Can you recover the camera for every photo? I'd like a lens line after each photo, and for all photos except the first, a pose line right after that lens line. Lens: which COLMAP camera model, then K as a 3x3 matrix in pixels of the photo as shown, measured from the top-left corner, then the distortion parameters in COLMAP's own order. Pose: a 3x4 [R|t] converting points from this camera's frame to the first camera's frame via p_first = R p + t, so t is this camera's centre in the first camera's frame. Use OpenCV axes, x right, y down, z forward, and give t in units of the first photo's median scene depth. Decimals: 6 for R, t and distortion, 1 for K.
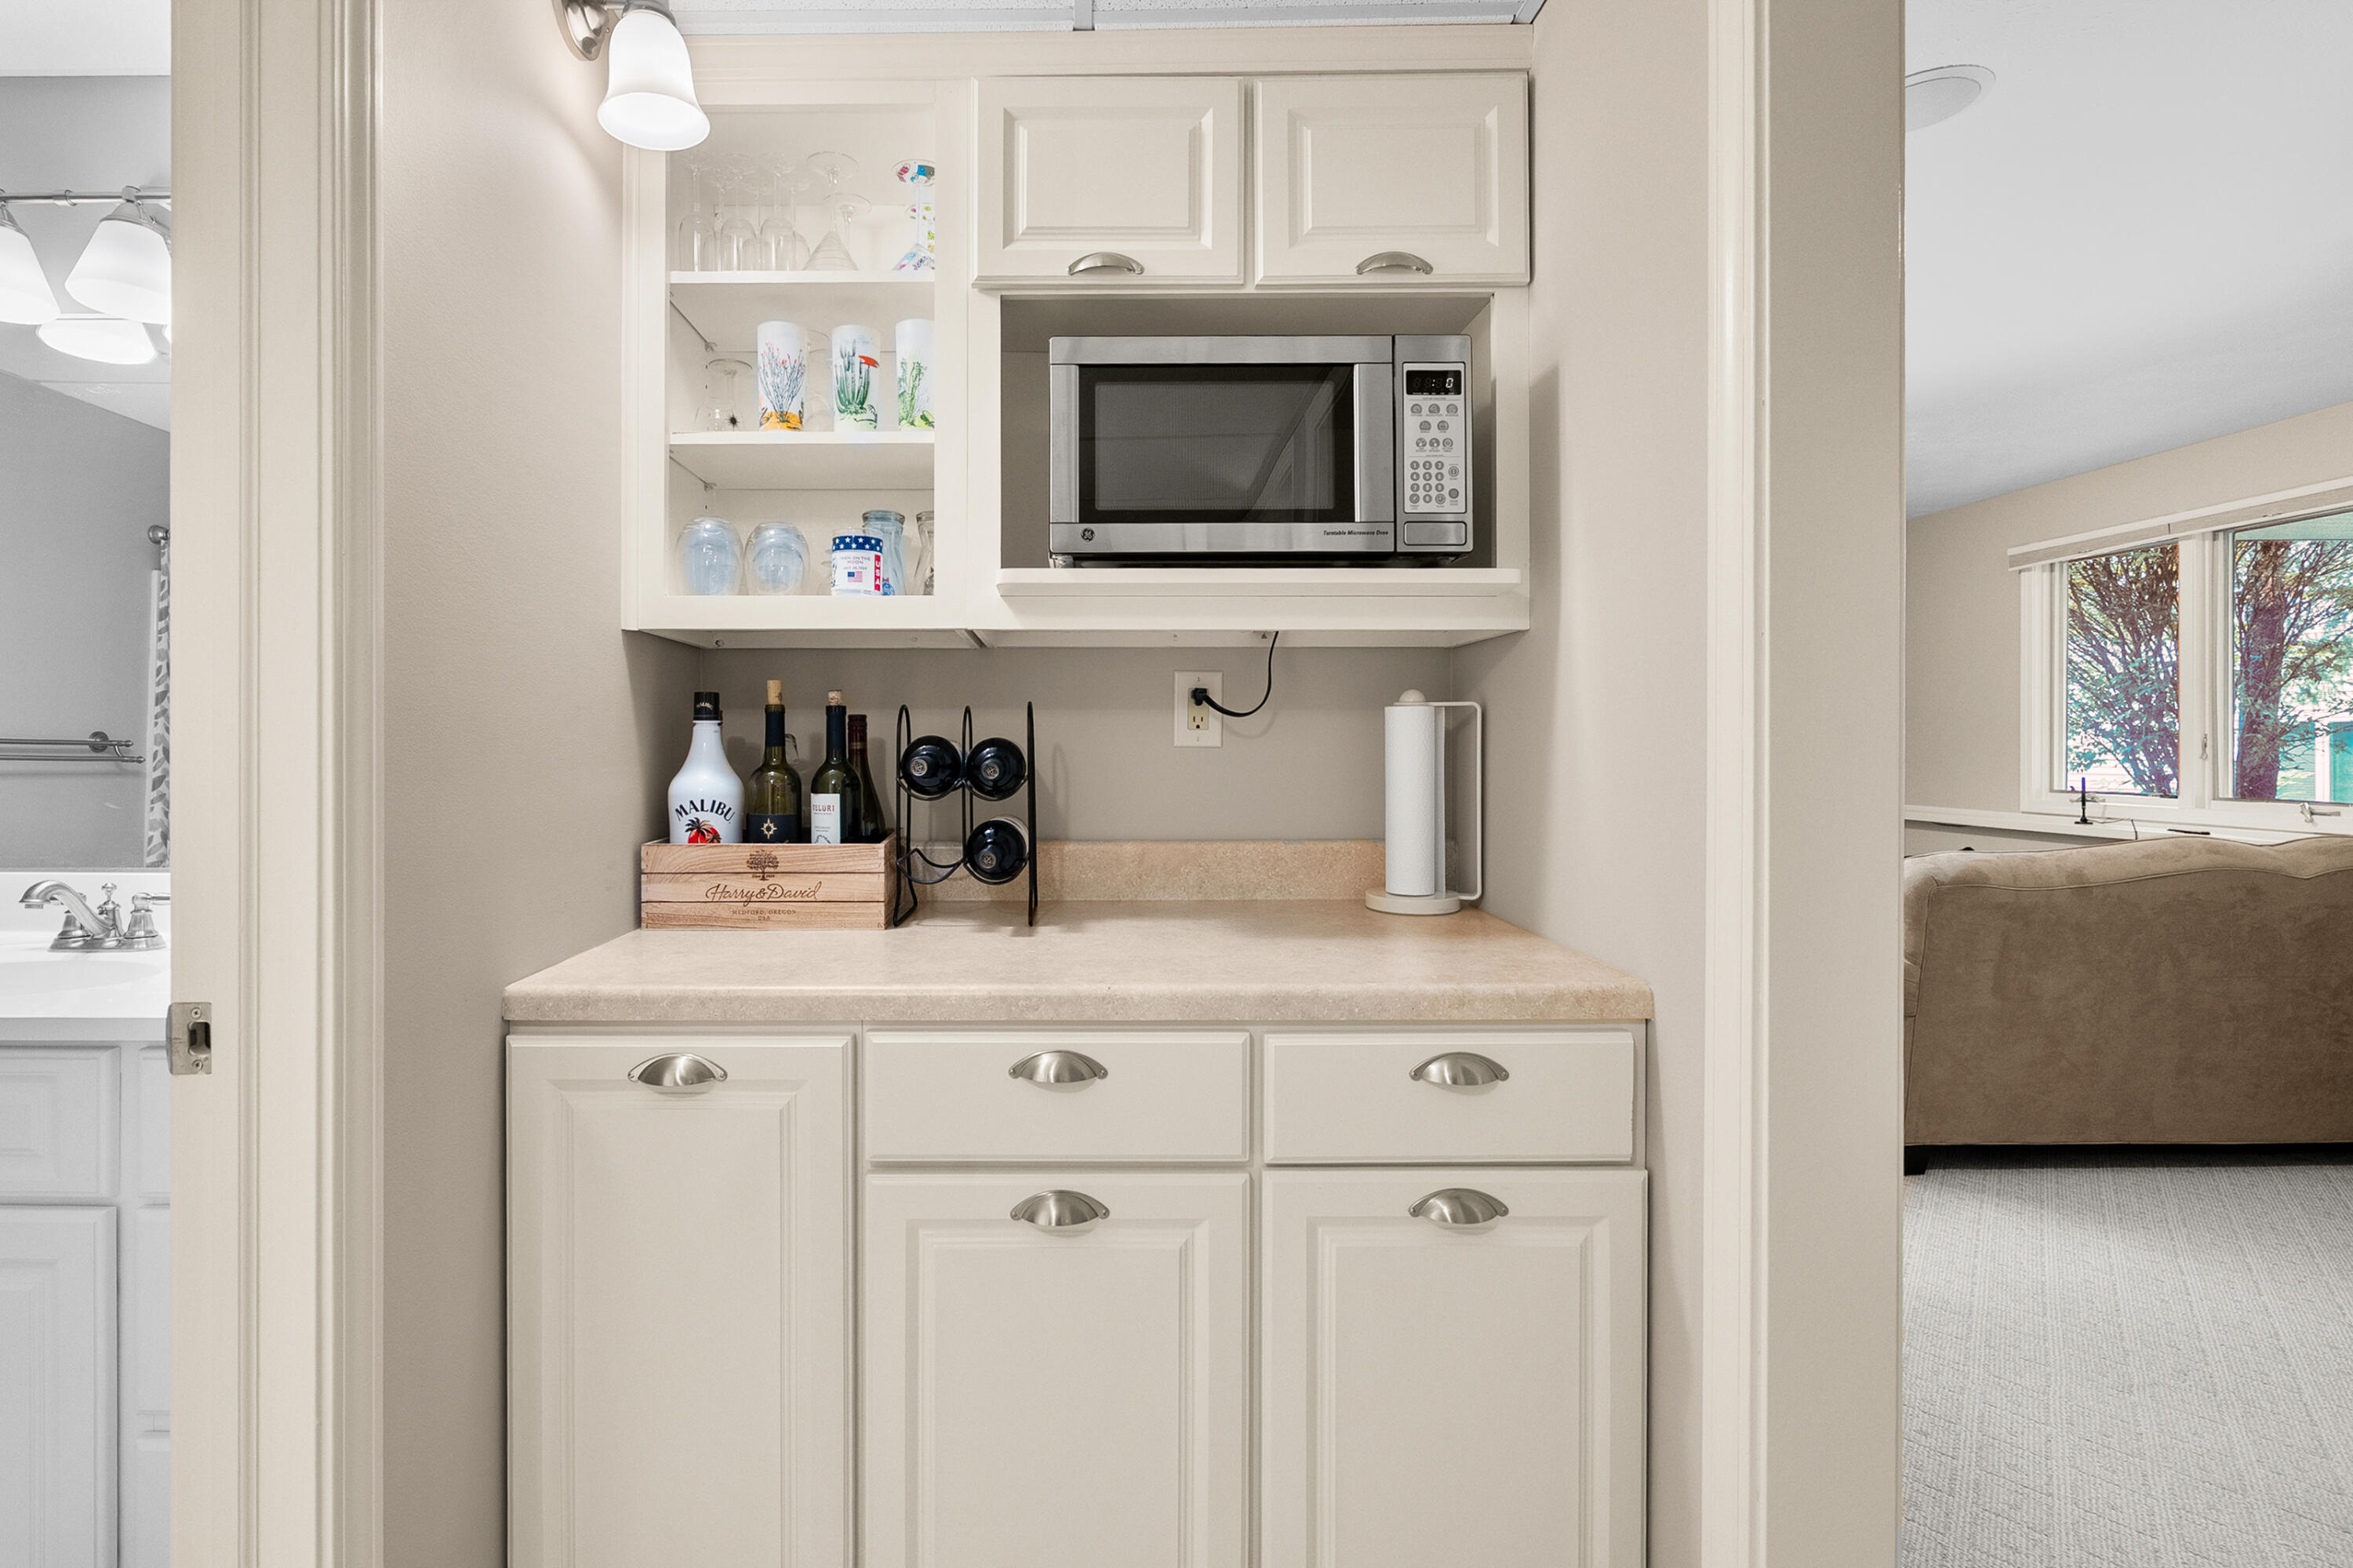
lens RADIAL K [[1110.1, 0, 1057.2], [0, 1110.1, 733.1], [0, 0, 1]] dist [-0.008670, 0.000220]
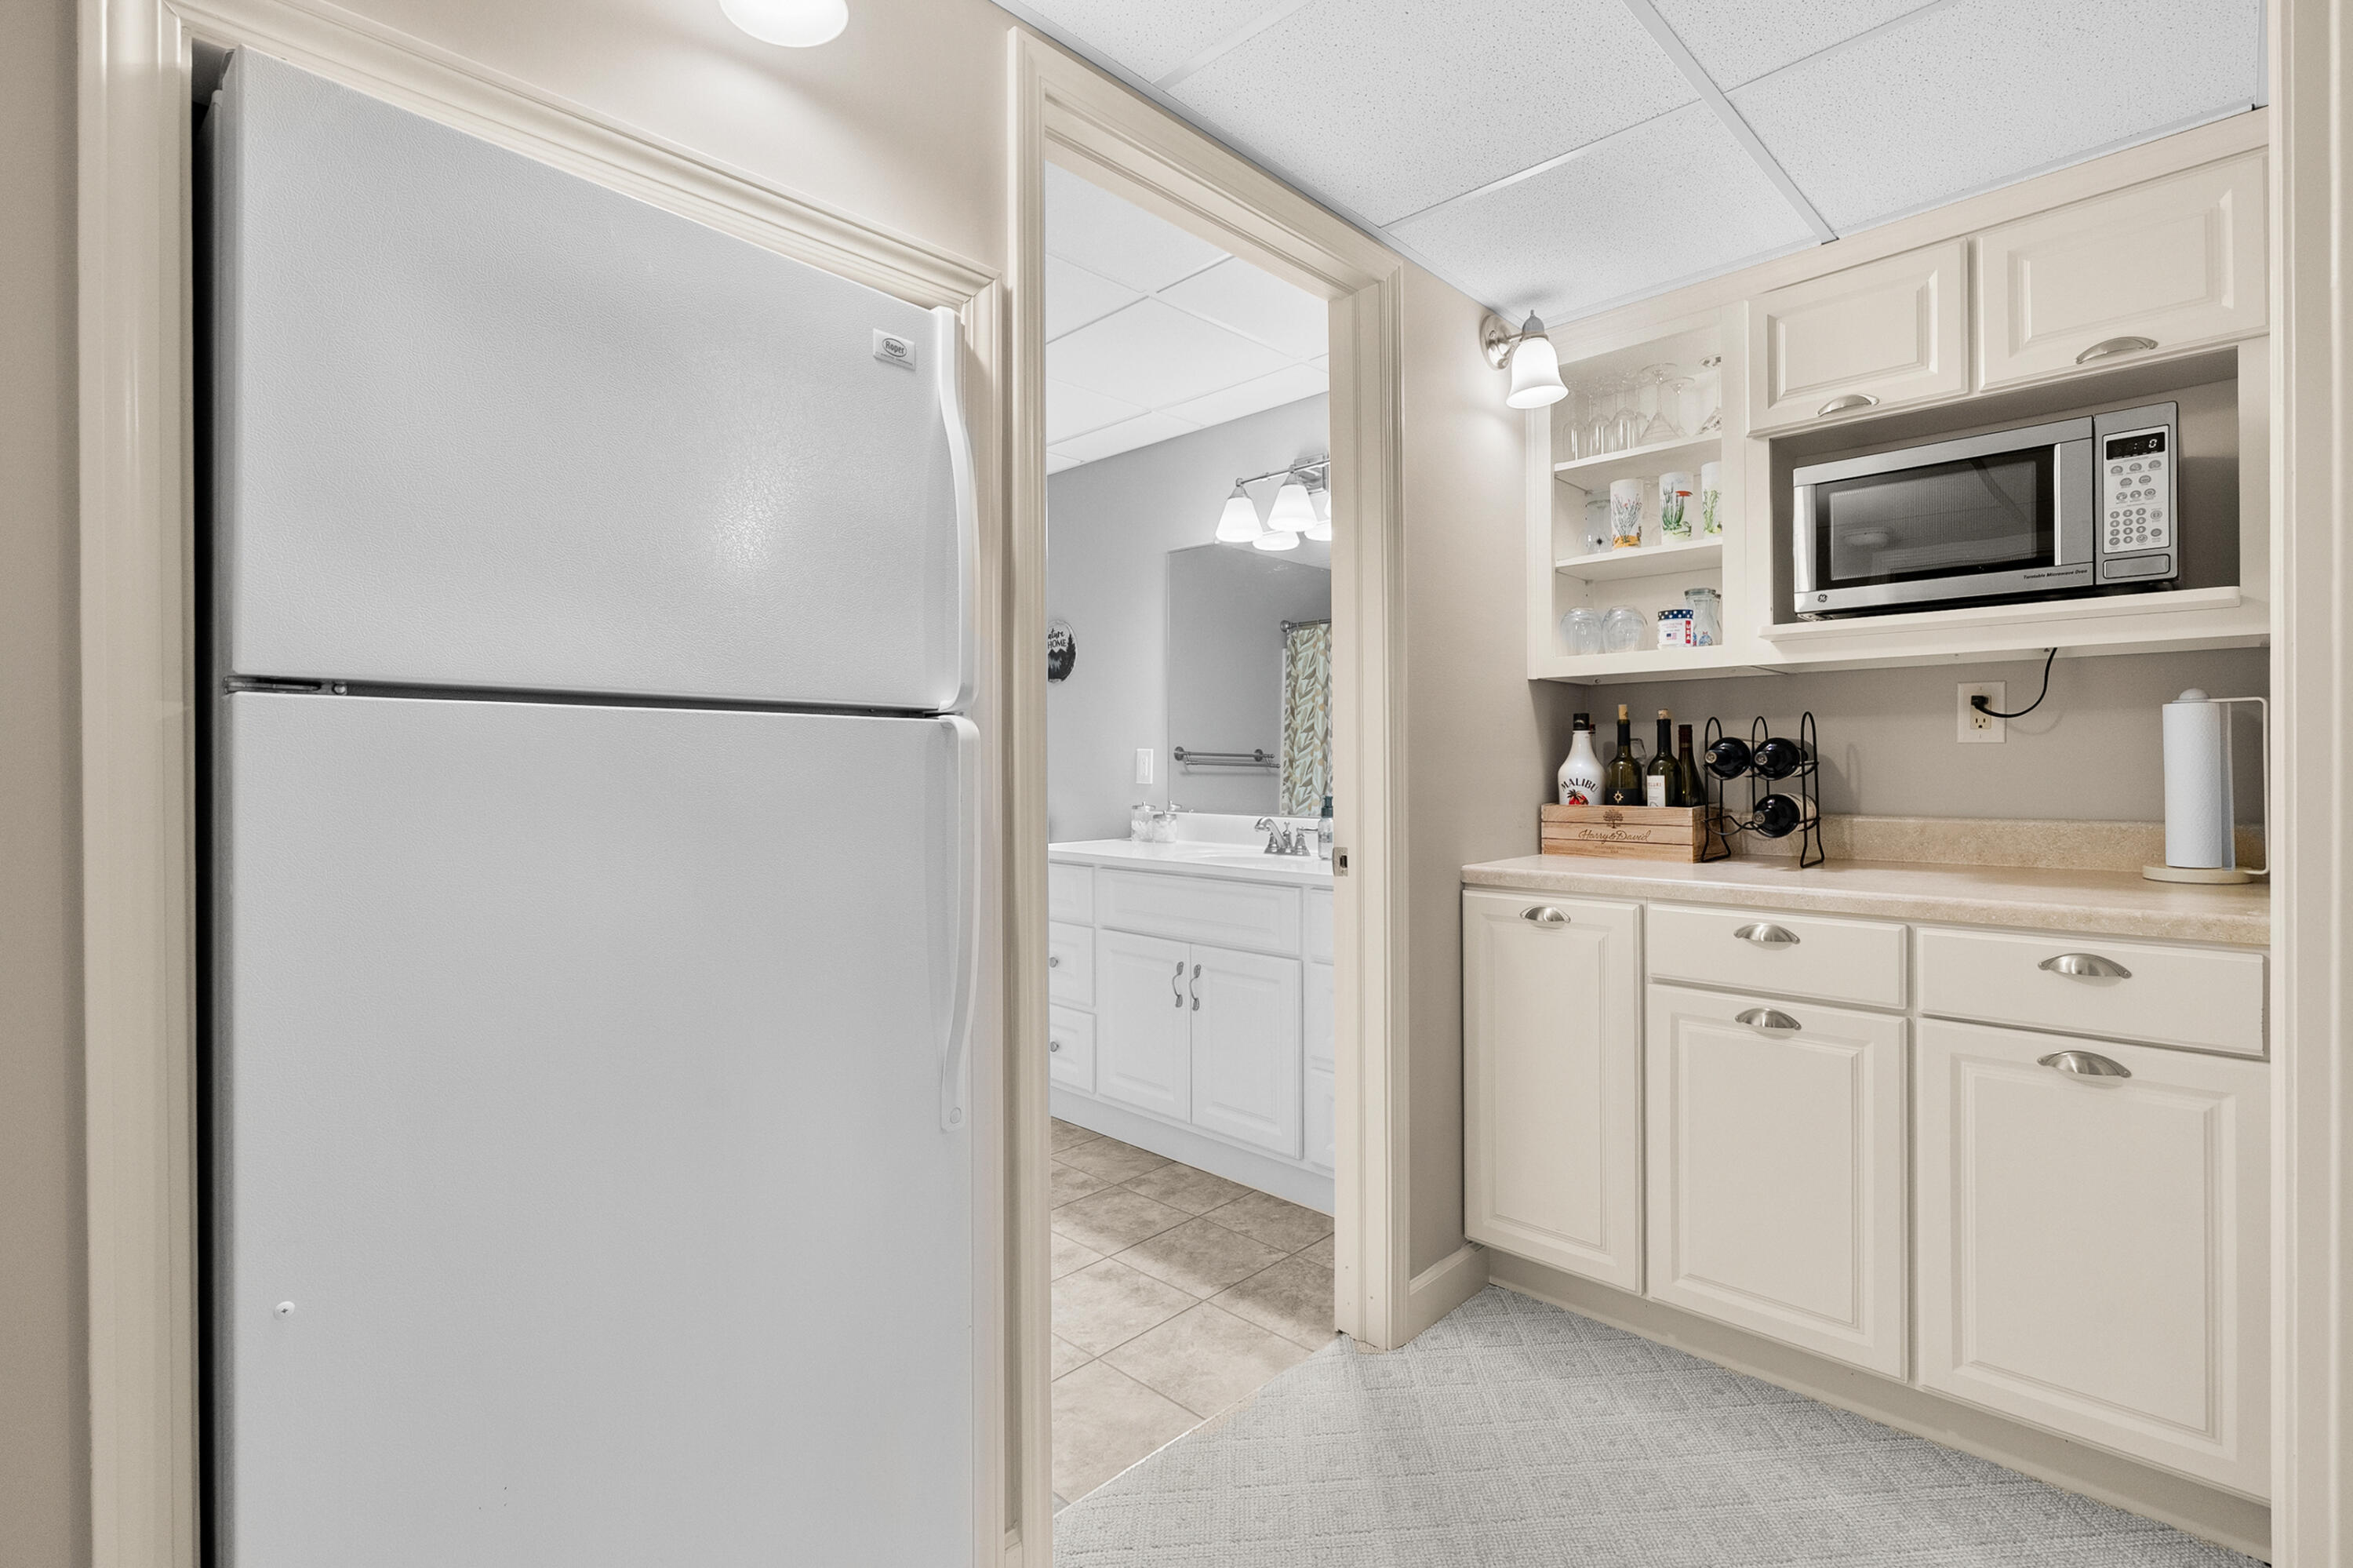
lens RADIAL K [[1081.4, 0, 1180.4], [0, 1081.4, 775.9], [0, 0, 1]] dist [-0.003051, 0.000070]
pose [[0.727390, 0.003229, -0.686217, 0.354163], [0.011793, 0.999782, 0.017206, 0.021253], [0.686123, -0.020608, 0.727193, -0.576506]]
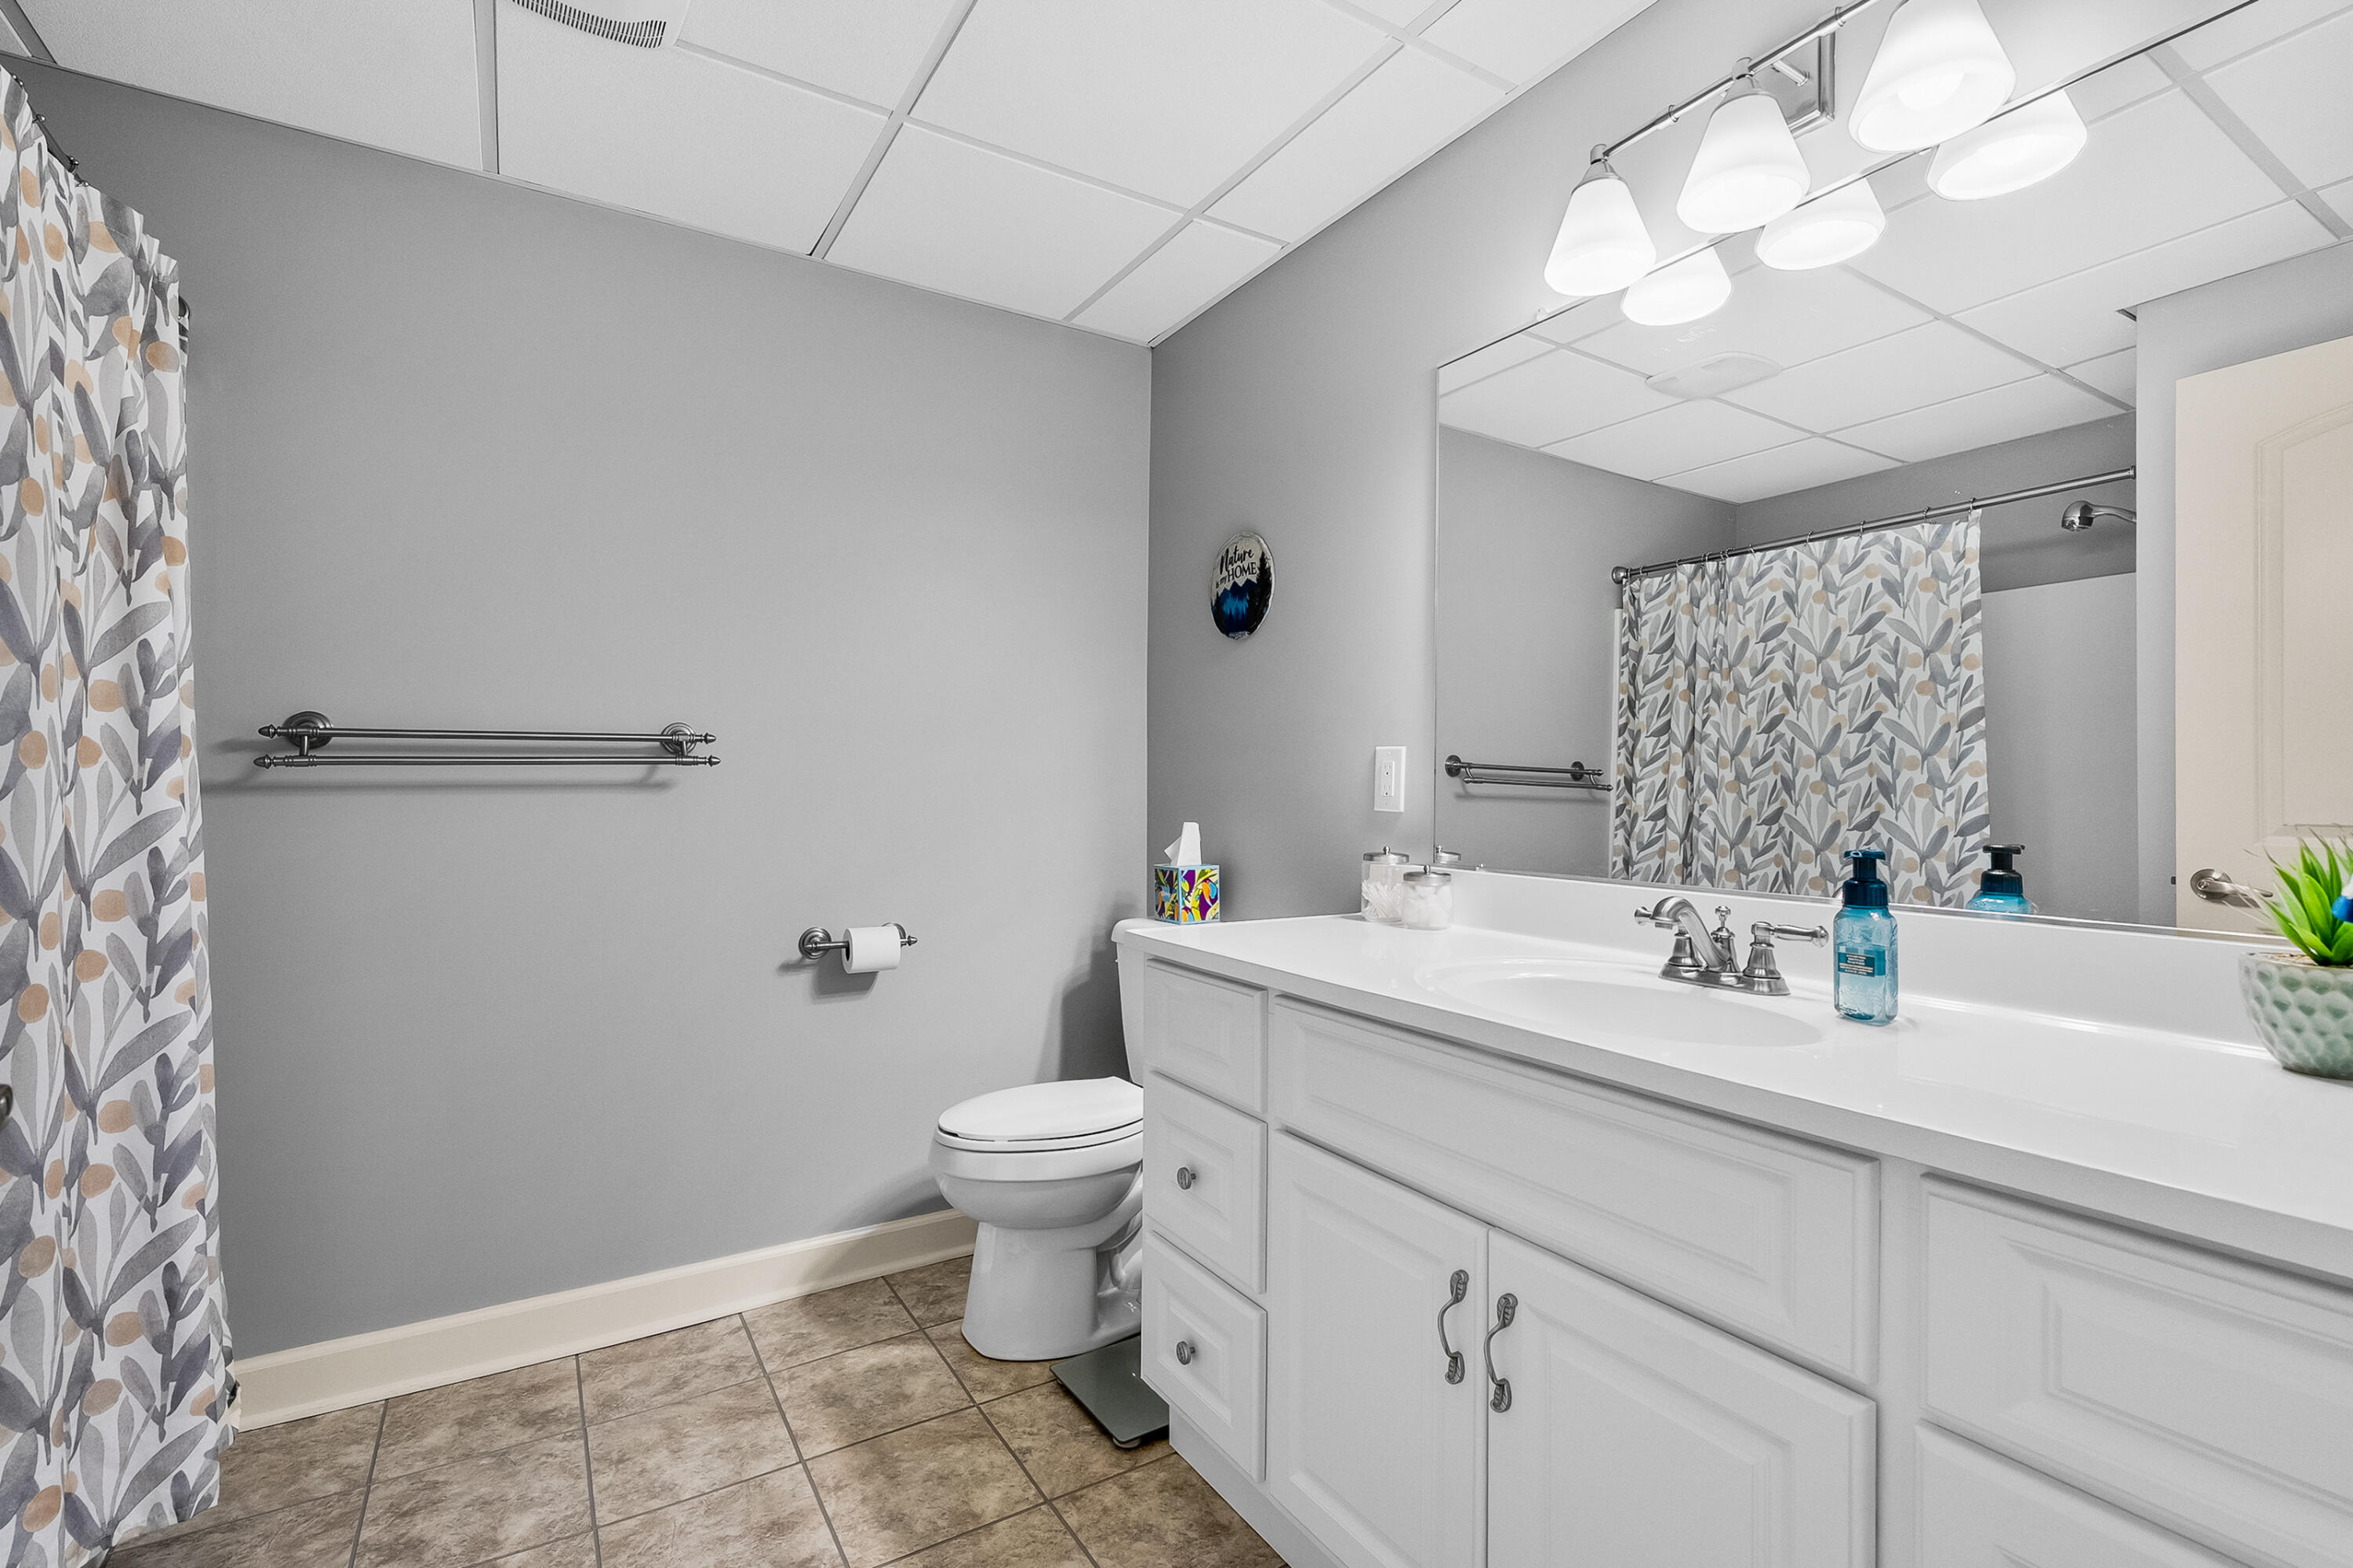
lens RADIAL K [[1056.1, 0, 1193.7], [0, 1056.1, 781.5], [0, 0, 1]] dist [-0.002612, 0.000183]
pose [[0.545814, -0.006245, -0.837883, -0.443495], [0.002755, 0.999980, -0.005658, 0.049816], [0.837902, 0.000780, 0.545821, 0.253721]]
